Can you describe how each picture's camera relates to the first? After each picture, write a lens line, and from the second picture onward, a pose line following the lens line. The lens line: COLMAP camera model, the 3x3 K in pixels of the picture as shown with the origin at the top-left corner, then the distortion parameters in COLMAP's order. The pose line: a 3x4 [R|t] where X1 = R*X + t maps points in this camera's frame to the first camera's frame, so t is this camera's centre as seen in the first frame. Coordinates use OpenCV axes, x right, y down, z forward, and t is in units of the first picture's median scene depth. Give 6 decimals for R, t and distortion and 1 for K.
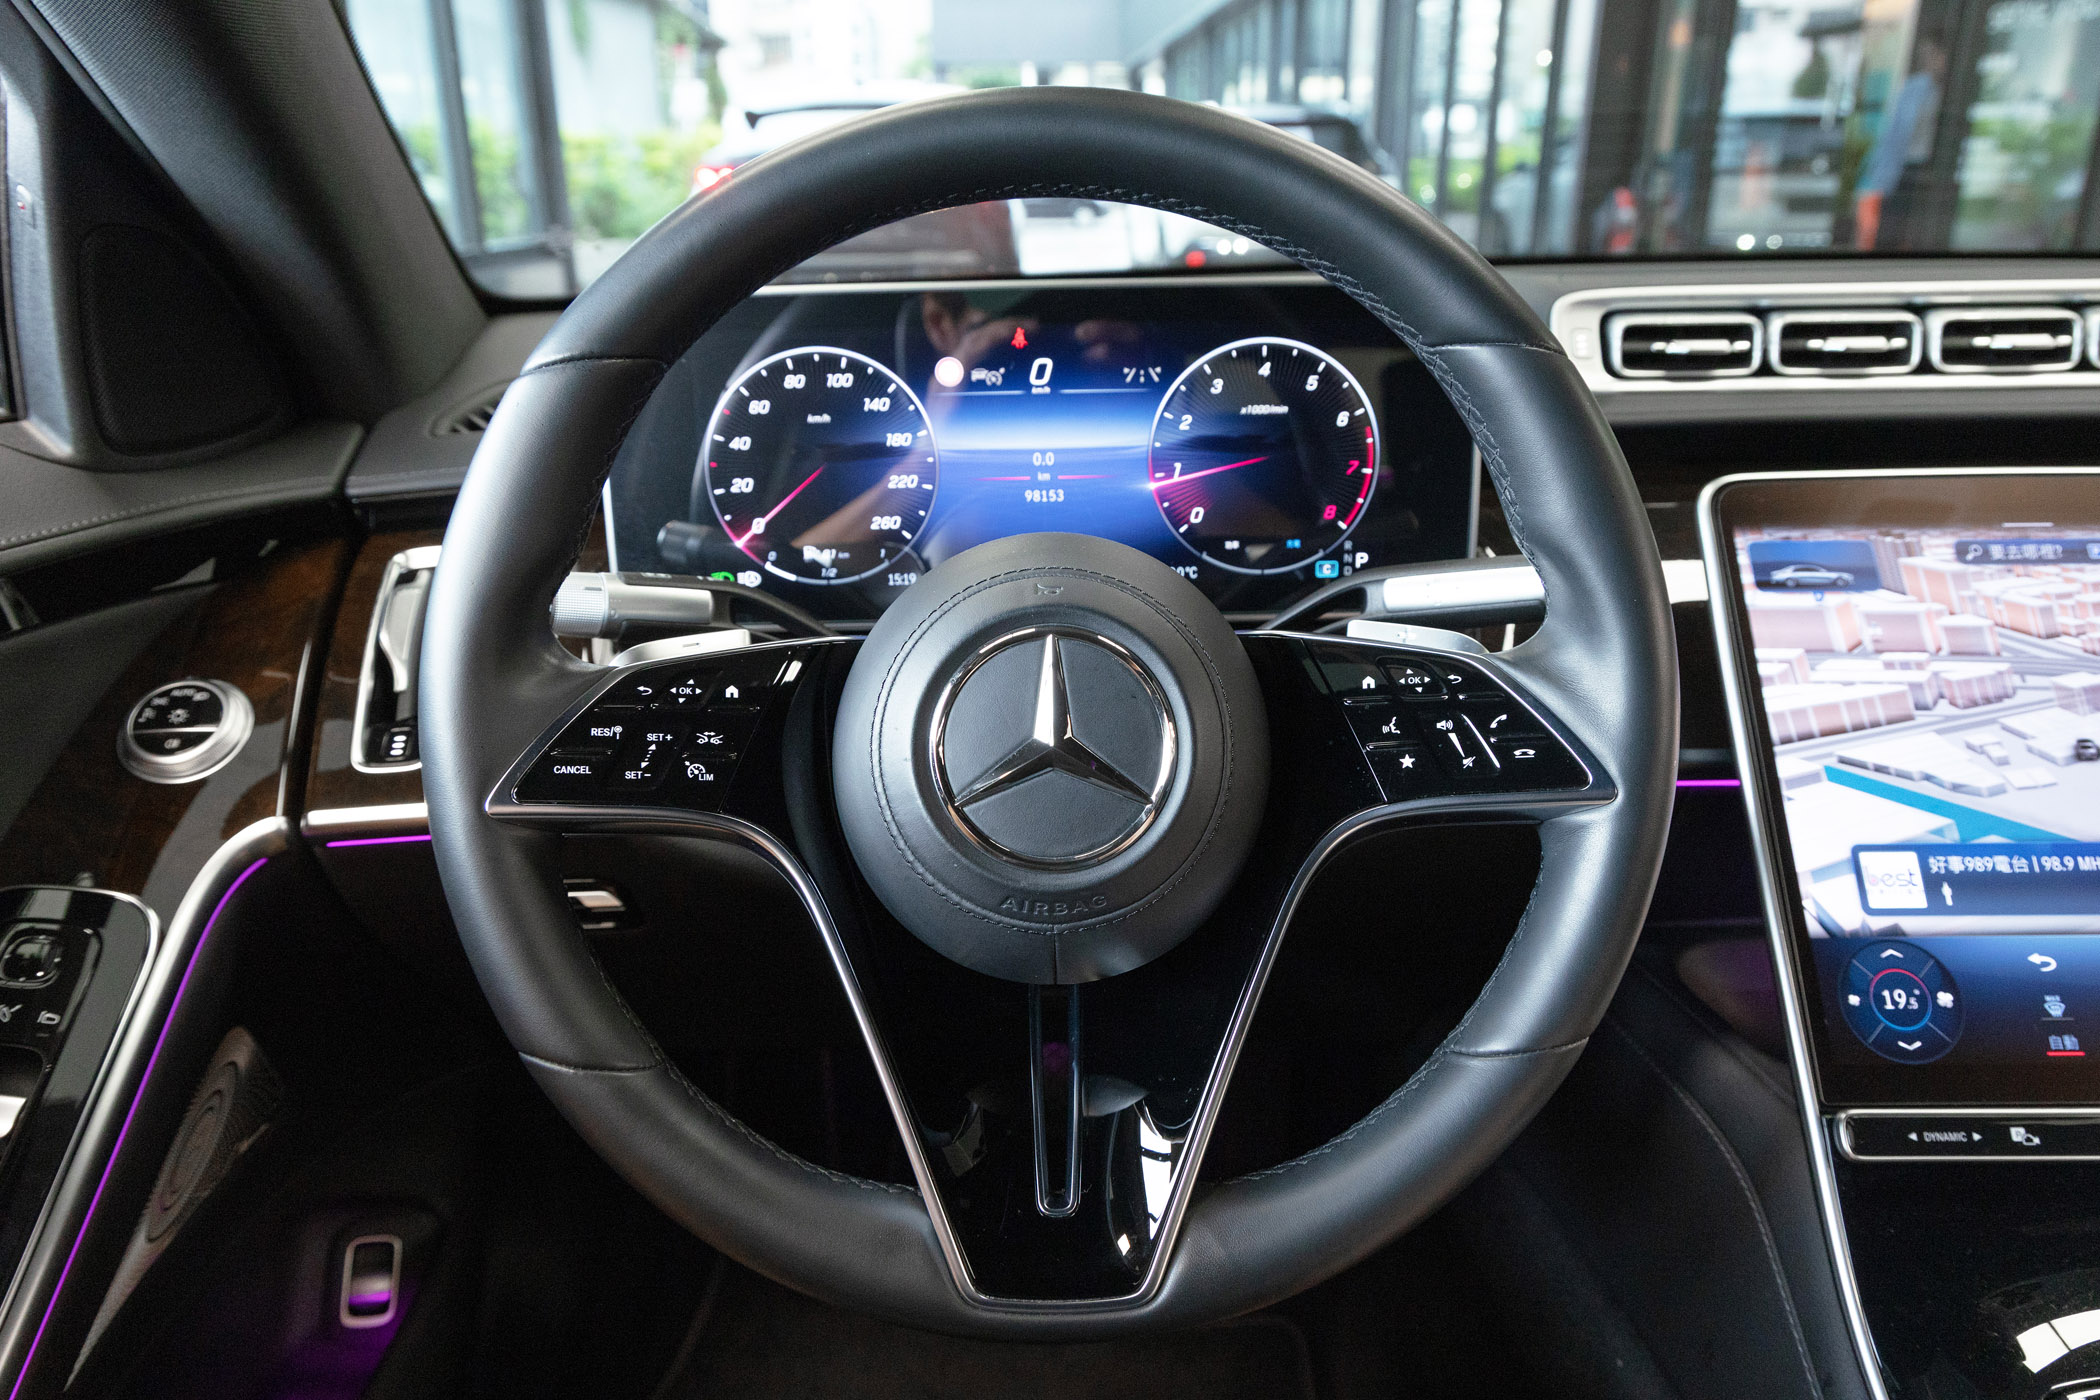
lens RADIAL K [[1498.2, 0, 1050.0], [0, 1498.2, 700.0], [0, 0, 1]] dist [-0.006304, -0.004131]
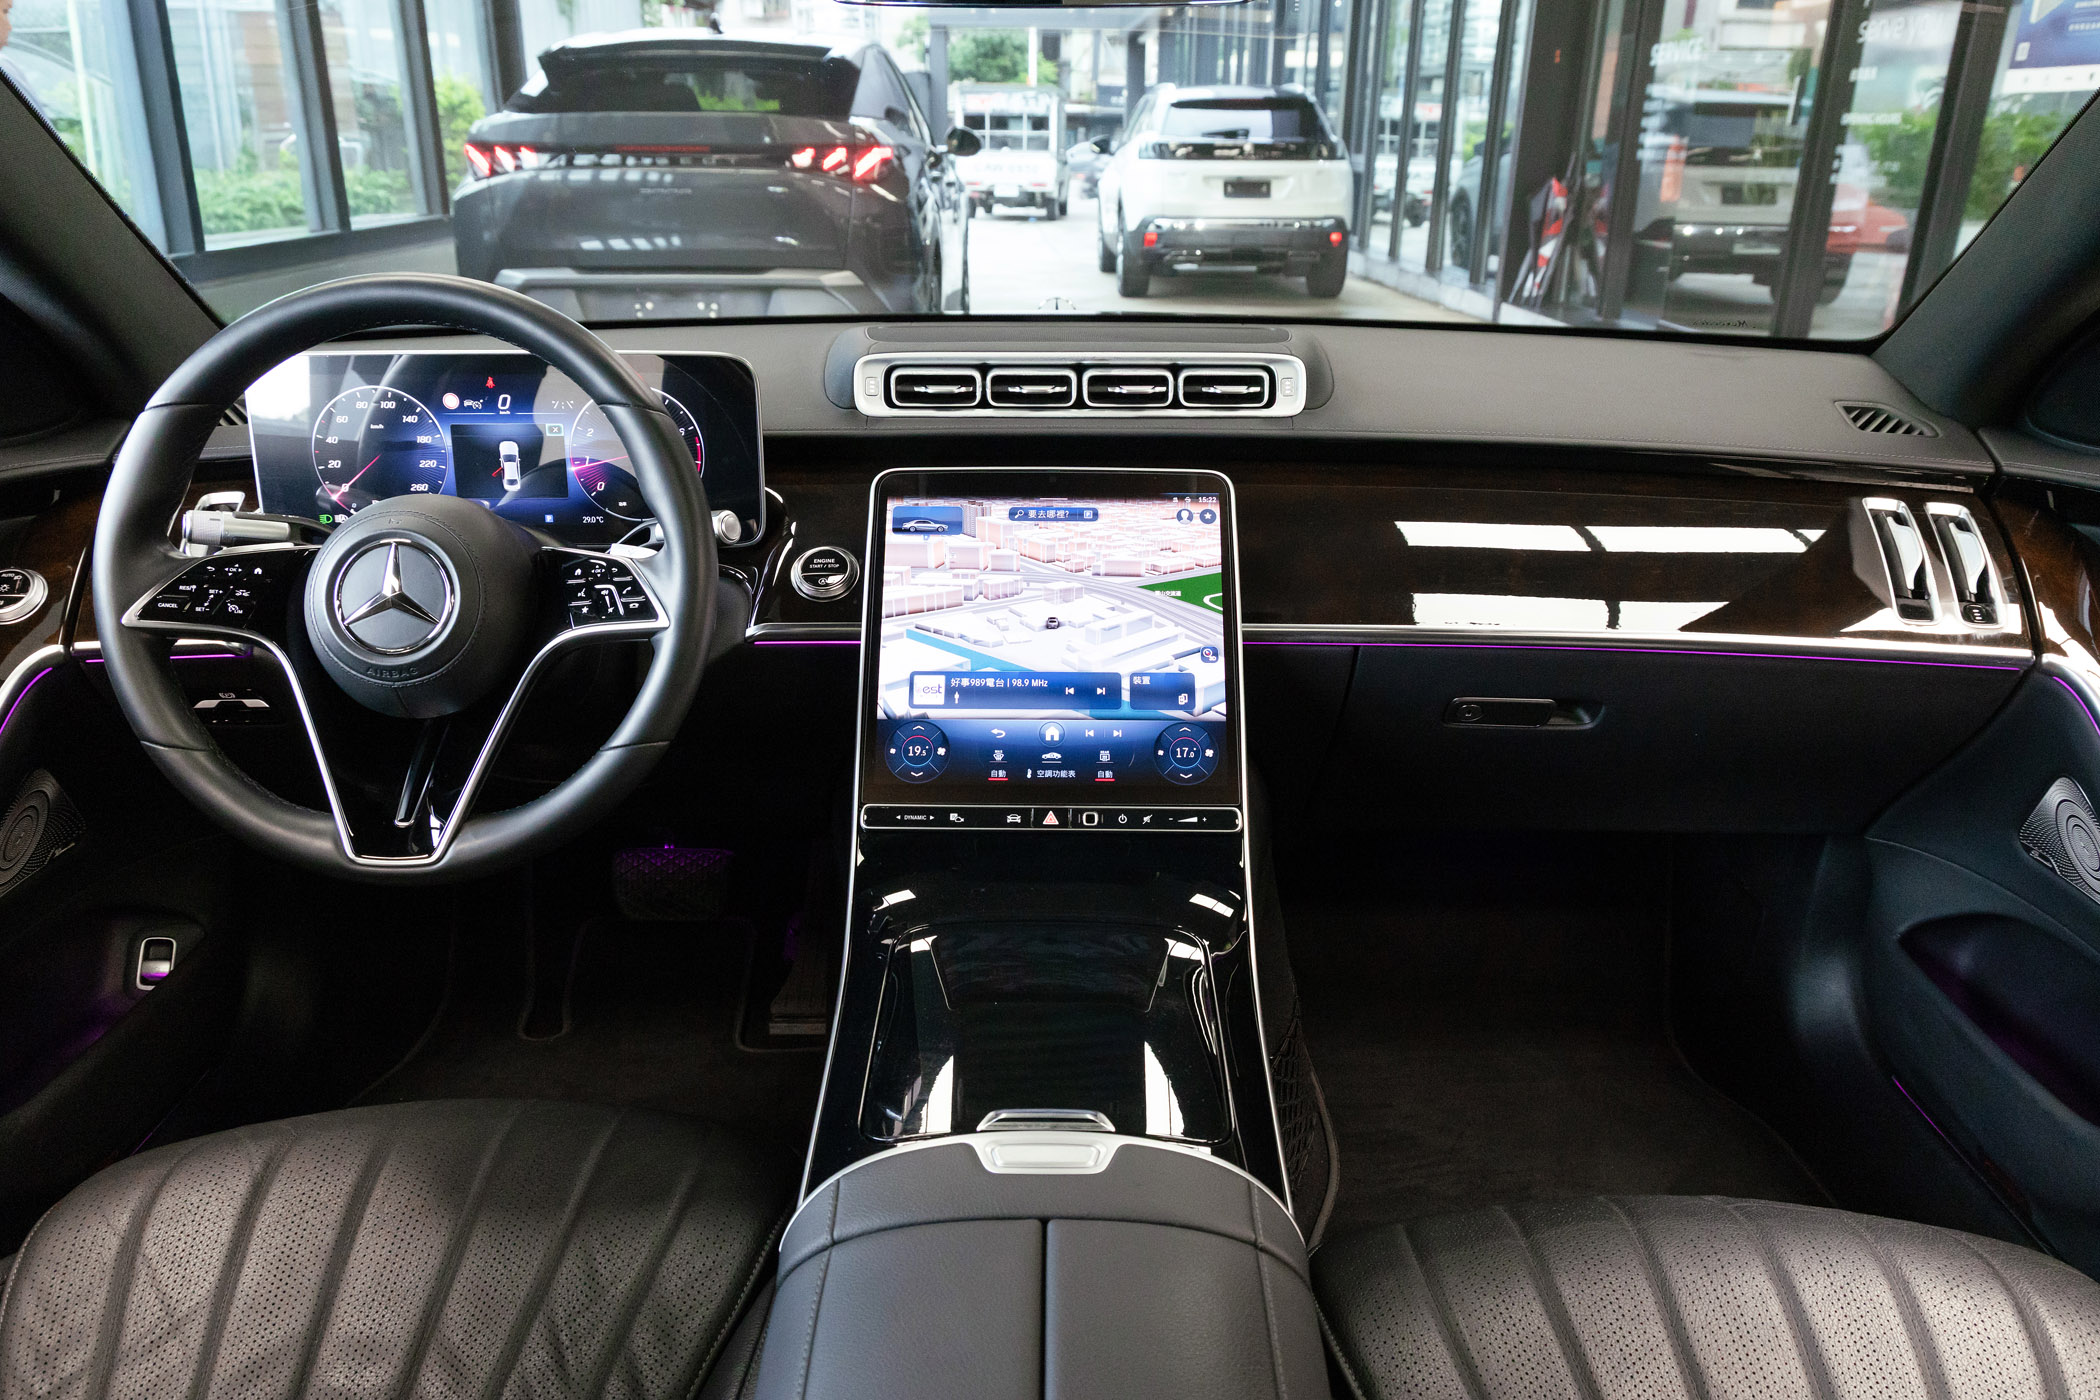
lens RADIAL K [[1461.7, 0, 1051.8], [0, 1461.7, 690.6], [0, 0, 1]] dist [-0.002034, -0.029574]
pose [[0.999697, 0.015635, 0.019000, 0.654855], [-0.016029, 0.999656, 0.020742, 0.078150], [-0.018669, -0.021040, 0.999604, -0.781280]]
